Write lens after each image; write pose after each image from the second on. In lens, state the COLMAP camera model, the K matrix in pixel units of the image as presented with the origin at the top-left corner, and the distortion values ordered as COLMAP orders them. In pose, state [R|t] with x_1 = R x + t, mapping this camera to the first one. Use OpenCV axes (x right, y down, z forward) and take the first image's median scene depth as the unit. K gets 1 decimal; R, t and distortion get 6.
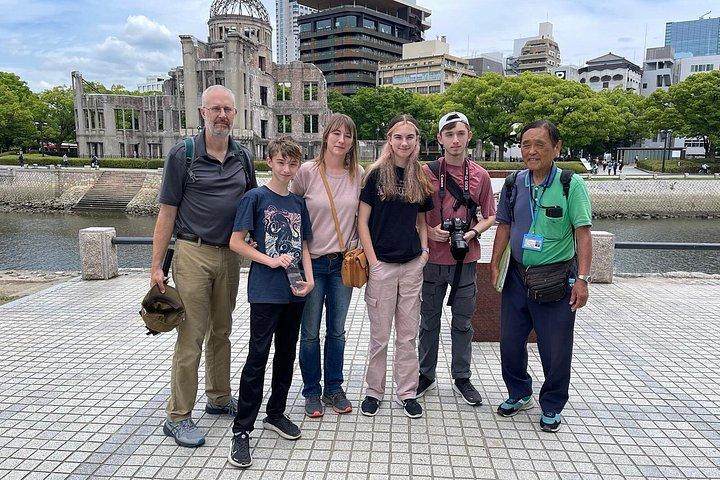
lens RADIAL K [[598.6, 0, 360.0], [0, 598.6, 240.0], [0, 0, 1]] dist [0.009574, 0.003023]
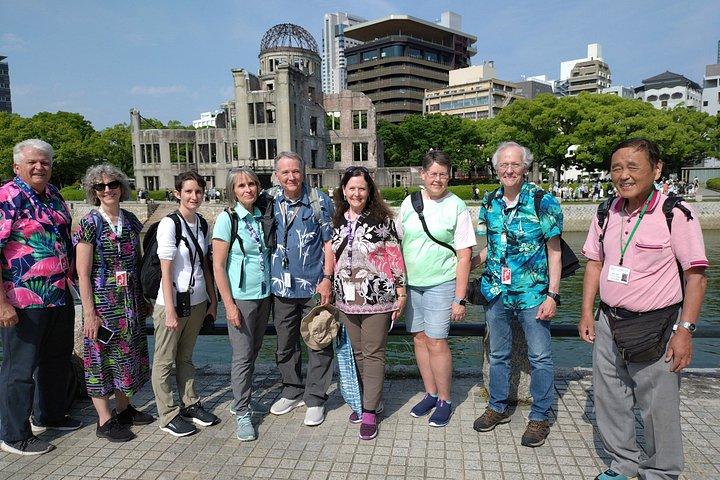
lens RADIAL K [[577.3, 0, 352.4], [0, 577.3, 242.6], [0, 0, 1]] dist [-0.002653, -0.008217]
pose [[0.995945, -0.016388, -0.088463, -0.012597], [0.012998, 0.999164, -0.038763, -0.006149], [0.089024, 0.037456, 0.995325, 0.046463]]
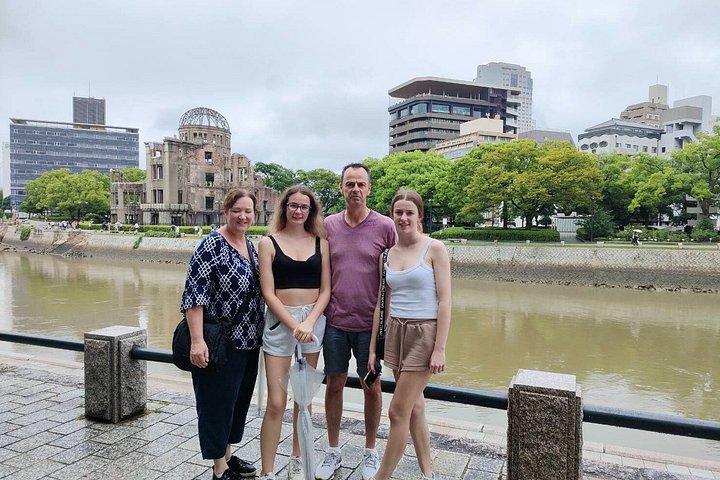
lens RADIAL K [[598.6, 0, 360.0], [0, 598.6, 240.0], [0, 0, 1]] dist [0.009574, 0.003023]
pose [[0.880245, 0.009298, -0.474429, 0.590488], [-0.069191, 0.991637, -0.108942, 0.015779], [0.469448, 0.128722, 0.873527, -0.005031]]
